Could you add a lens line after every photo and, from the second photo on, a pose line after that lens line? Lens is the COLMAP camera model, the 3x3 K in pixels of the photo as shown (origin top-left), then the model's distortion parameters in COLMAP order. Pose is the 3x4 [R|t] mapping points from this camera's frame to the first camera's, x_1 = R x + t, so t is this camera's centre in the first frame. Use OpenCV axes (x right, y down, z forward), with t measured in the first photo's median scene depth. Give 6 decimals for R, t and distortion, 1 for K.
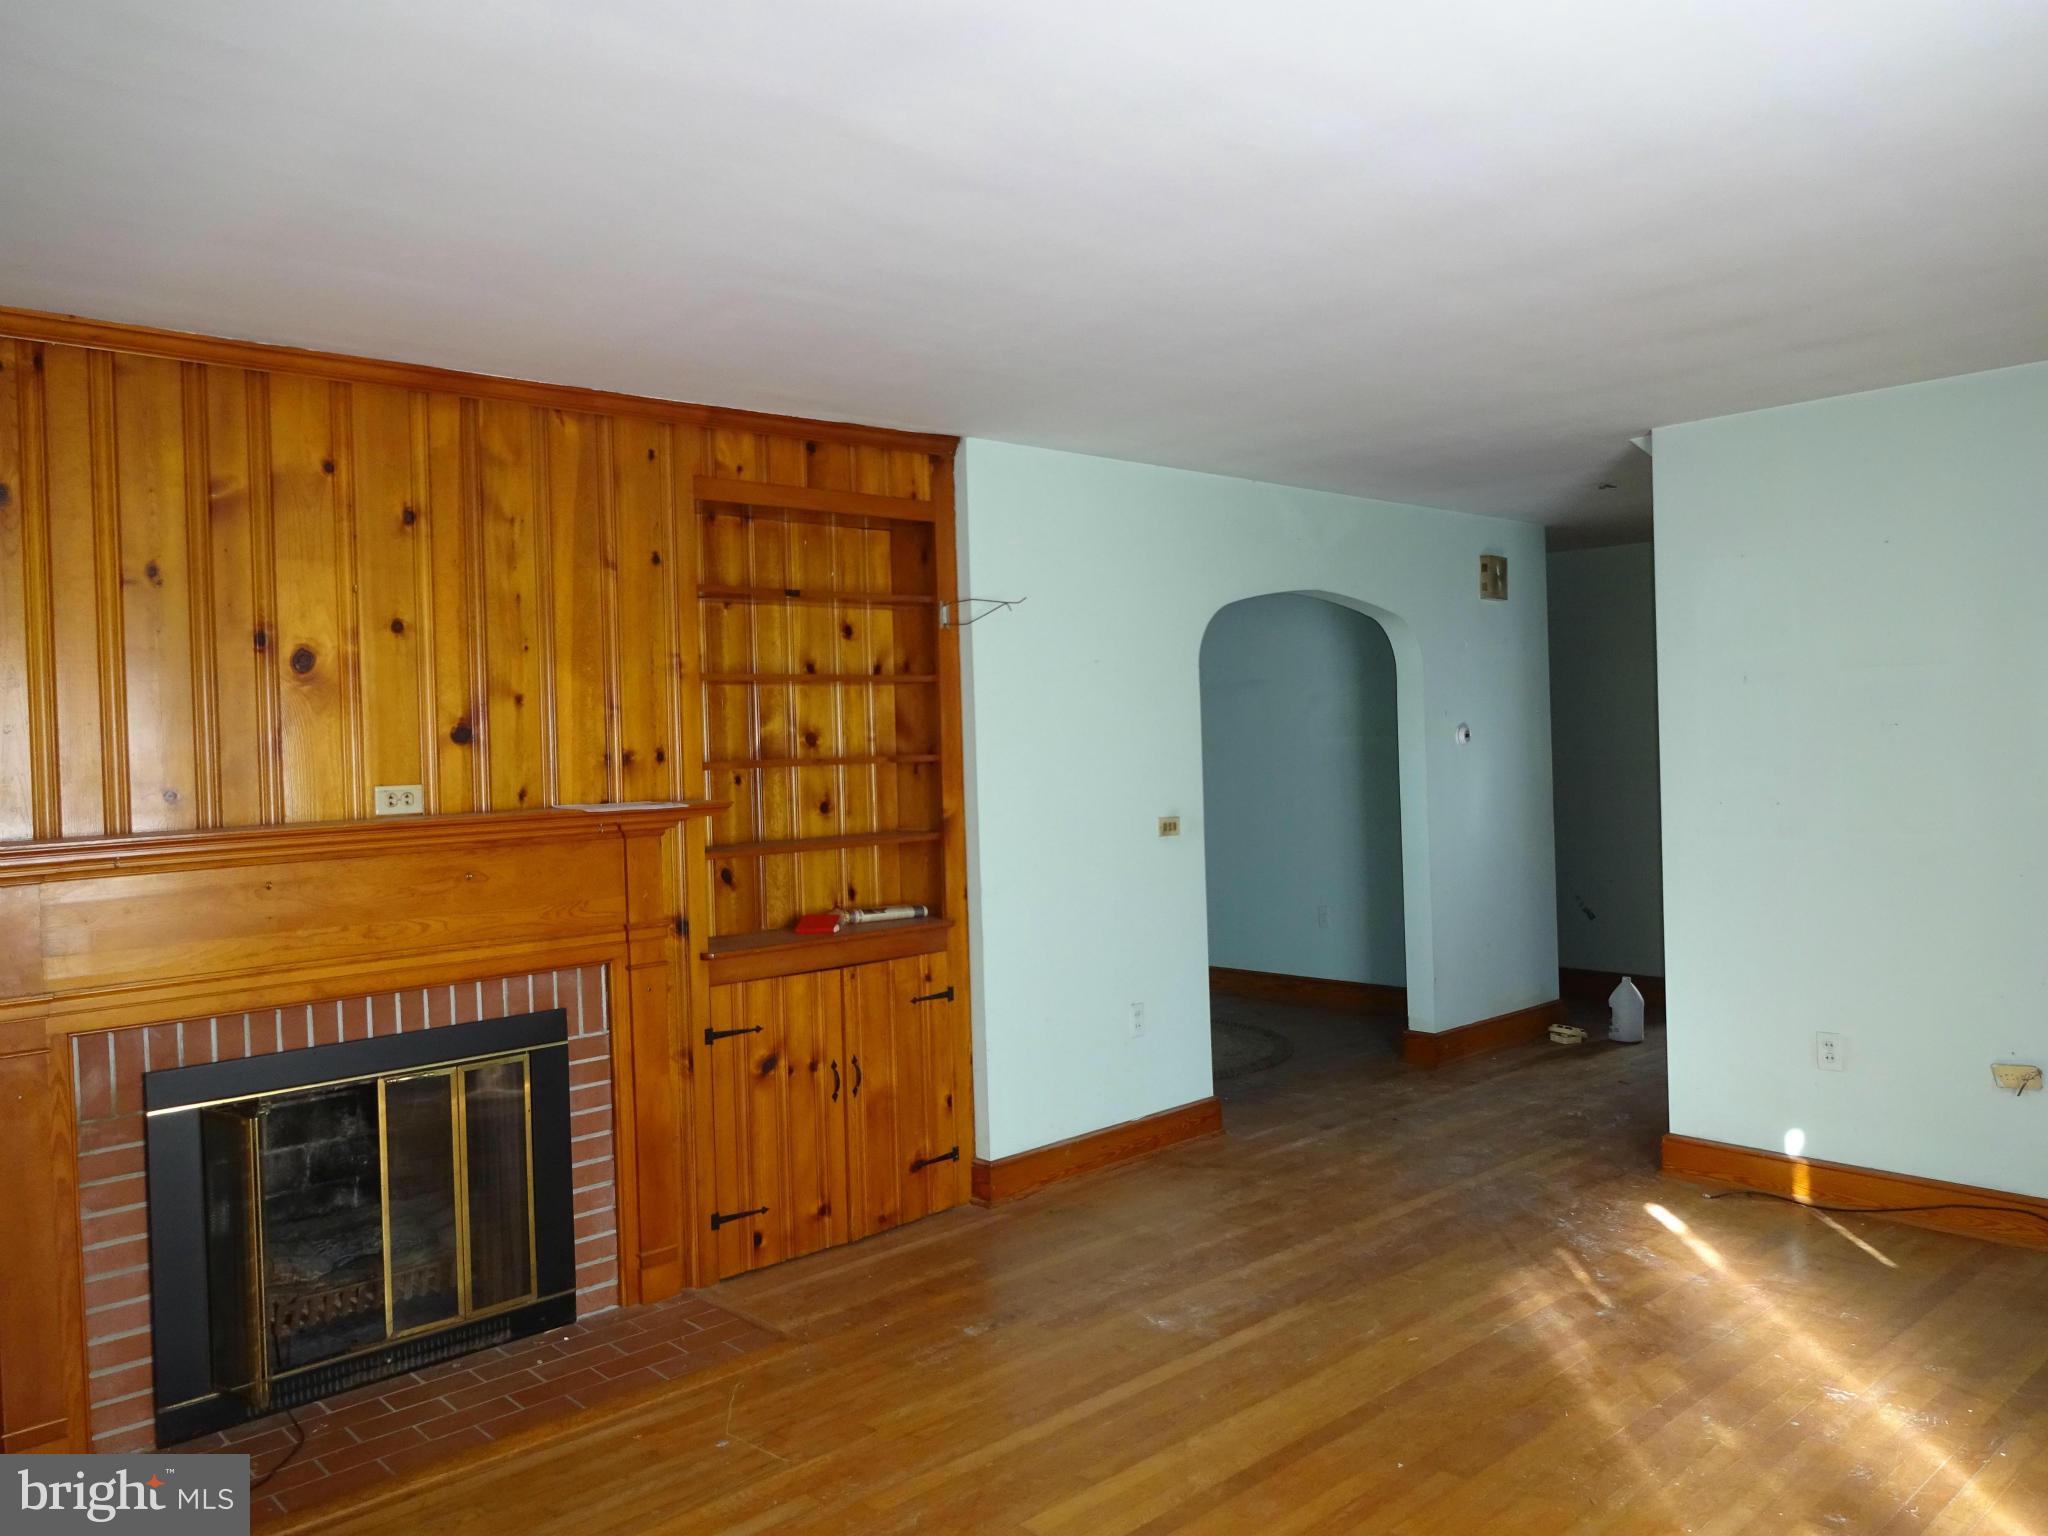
lens RADIAL K [[1531.0, 0, 1024.7], [0, 1531.0, 764.3], [0, 0, 1]] dist [0.001140, -0.003571]
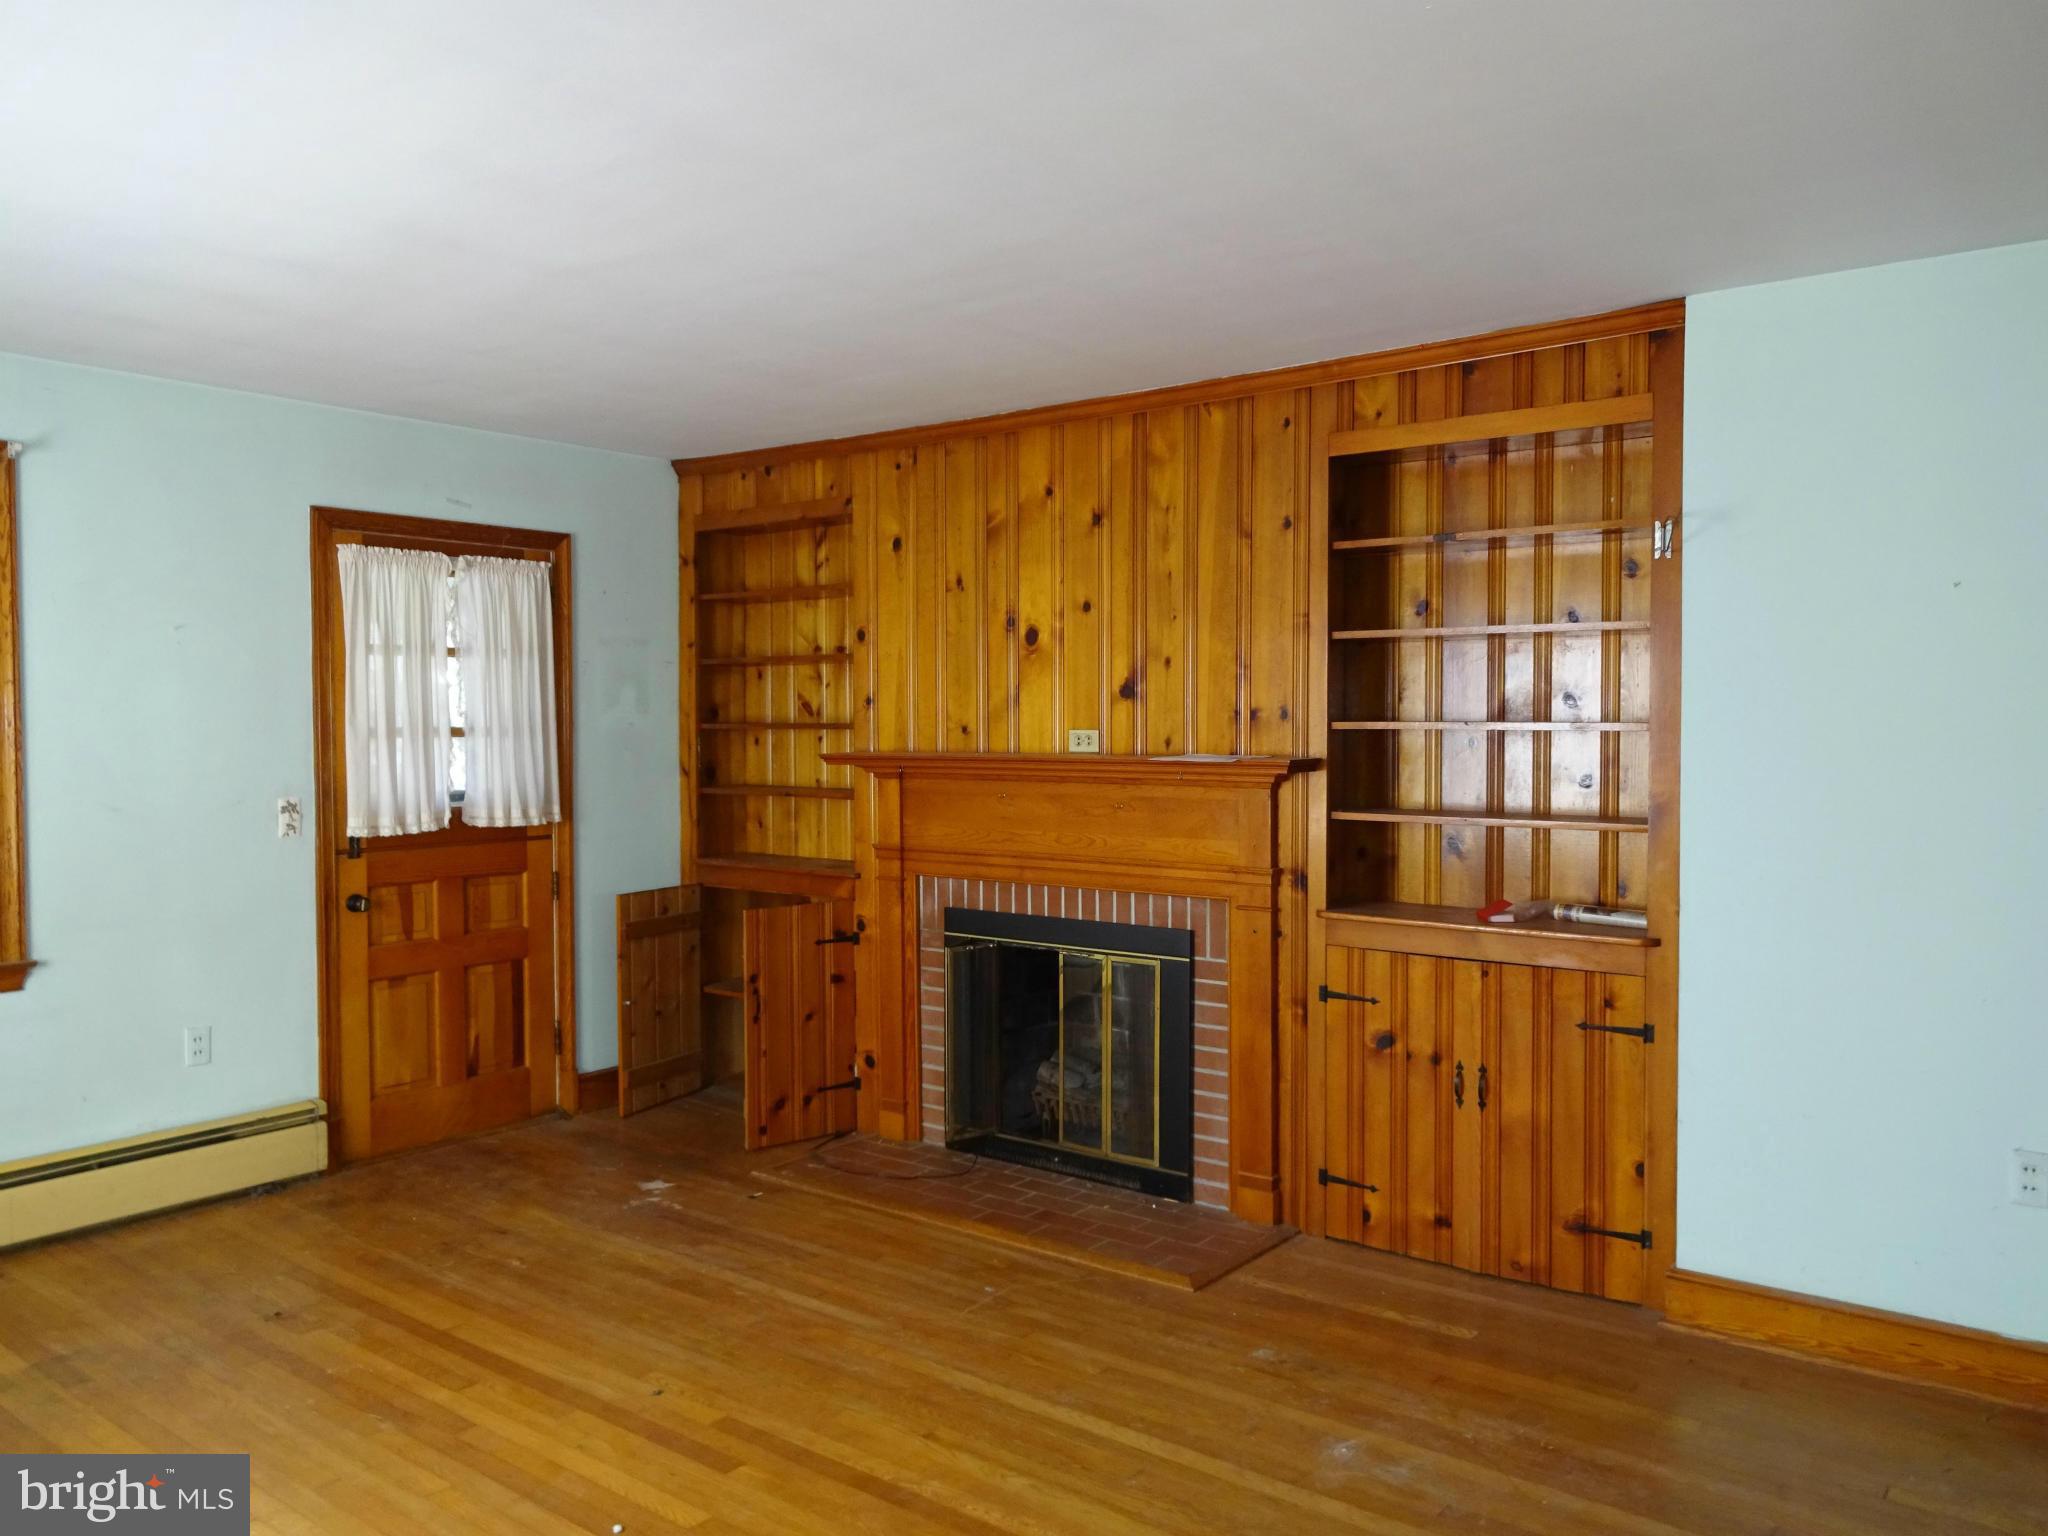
lens RADIAL K [[1540.3, 0, 1041.3], [0, 1540.3, 762.0], [0, 0, 1]] dist [0.011970, 0.001909]
pose [[0.161273, 0.063049, -0.984894, 0.823590], [-0.017616, 0.997982, 0.061002, -0.035821], [0.986753, 0.007512, 0.162059, 0.712592]]
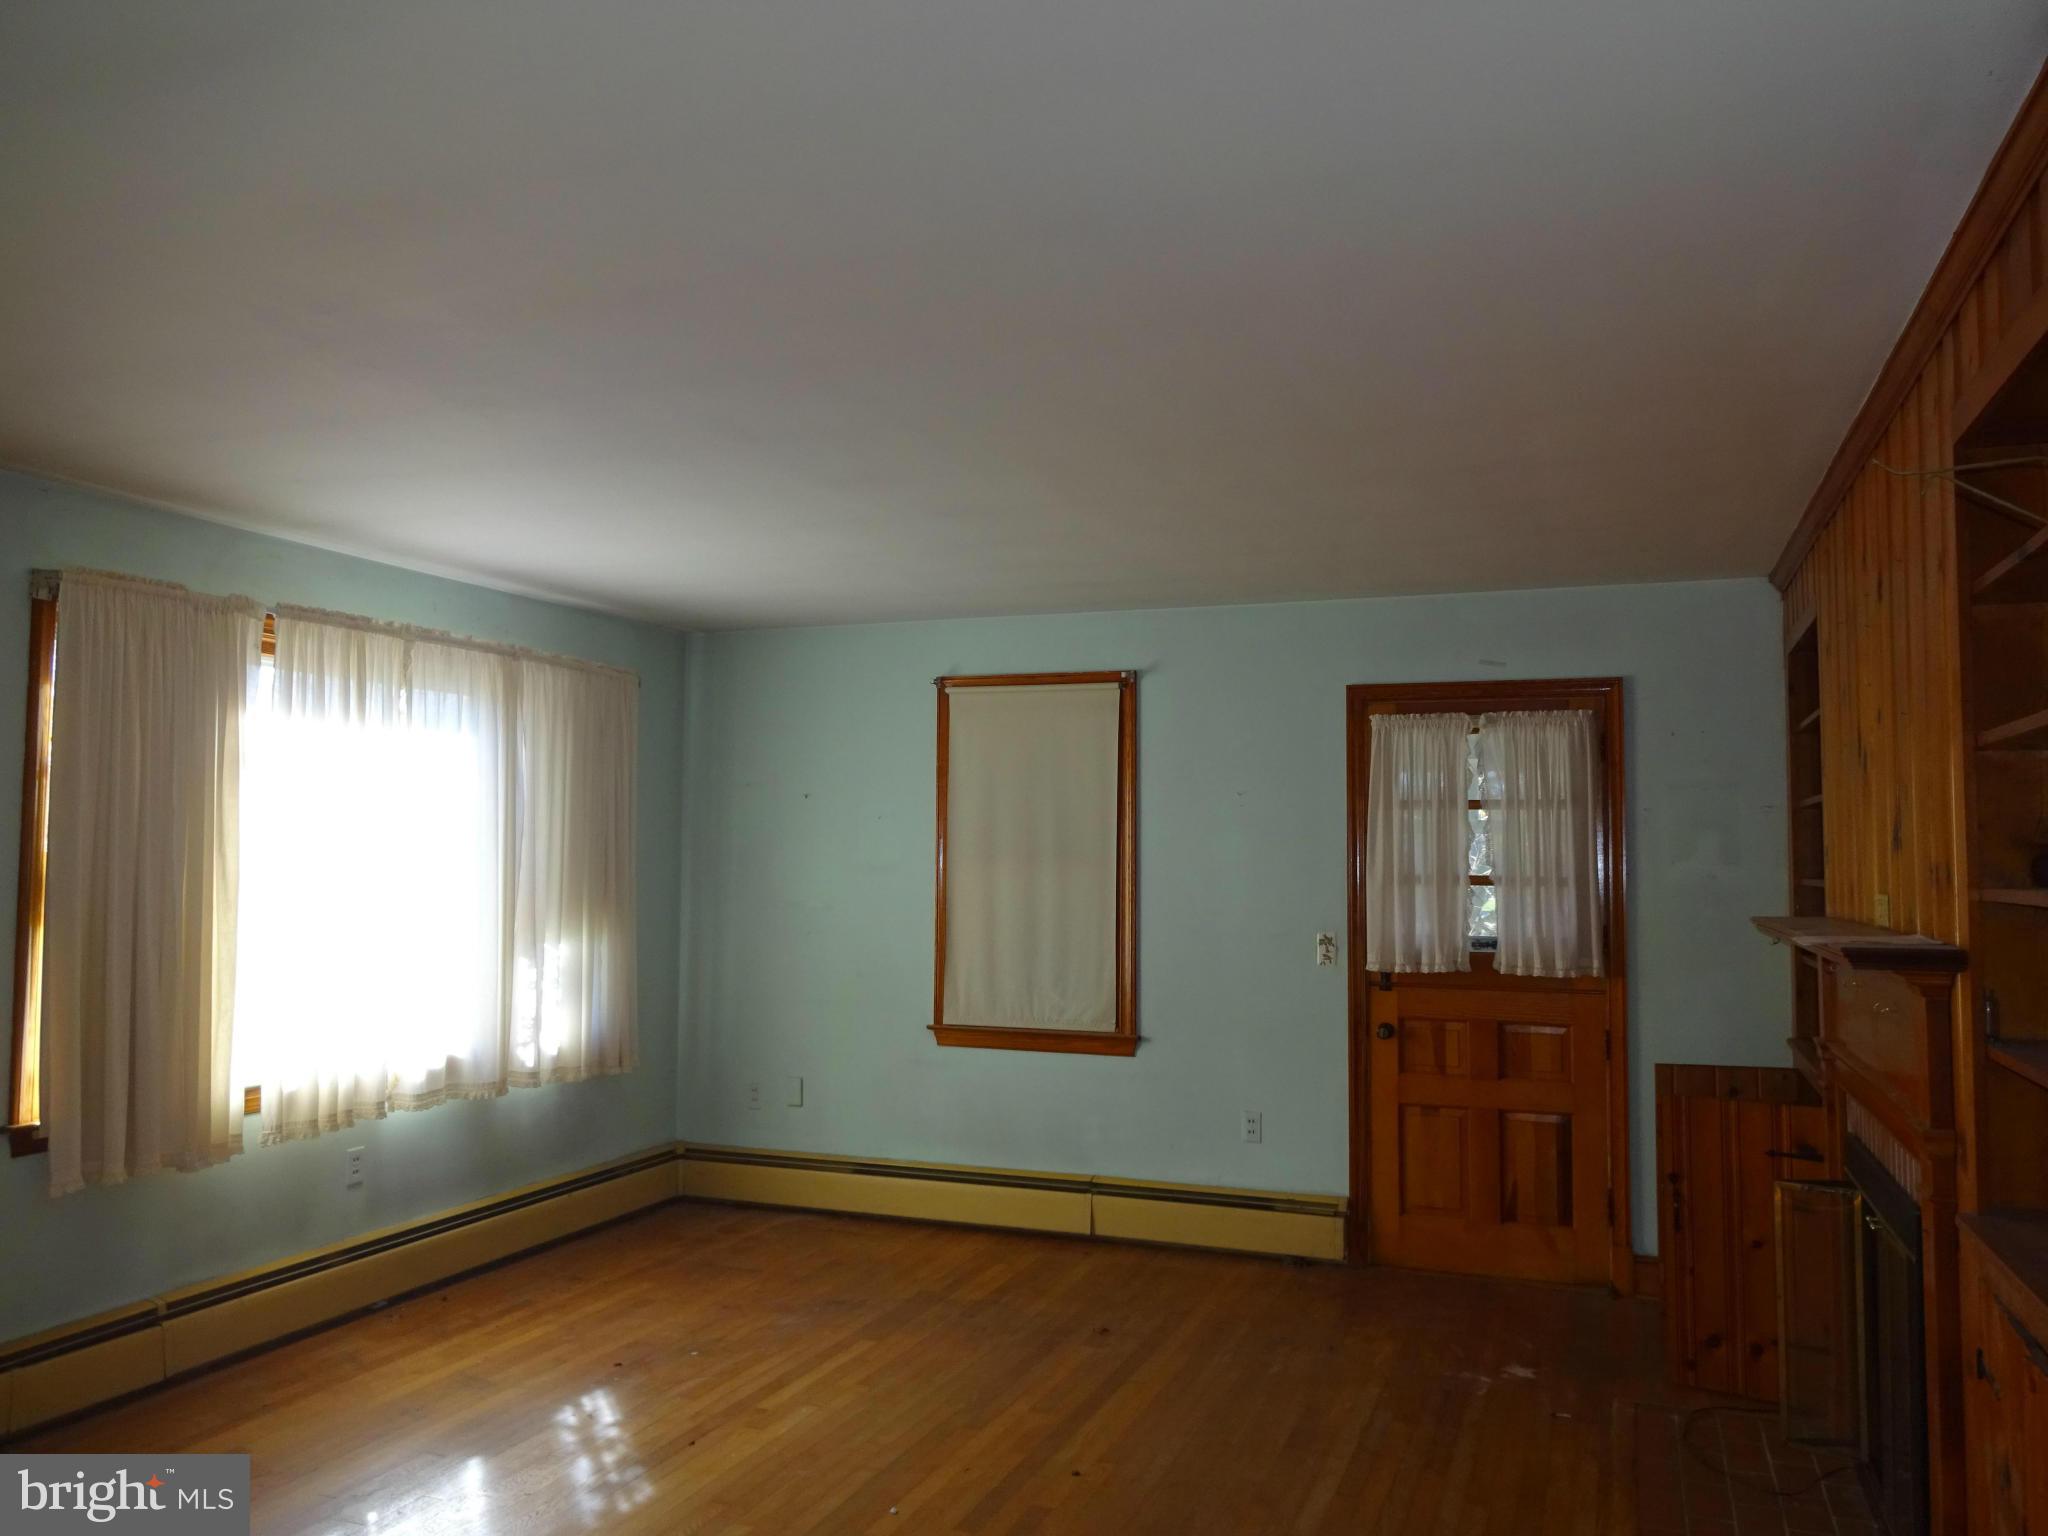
lens RADIAL K [[1531.0, 0, 1024.7], [0, 1531.0, 764.3], [0, 0, 1]] dist [0.001140, -0.003571]
pose [[-0.899323, -0.001568, -0.437283, 0.405341], [0.013928, 0.999383, -0.032229, -0.037811], [0.437064, -0.035075, -0.898746, 1.501346]]
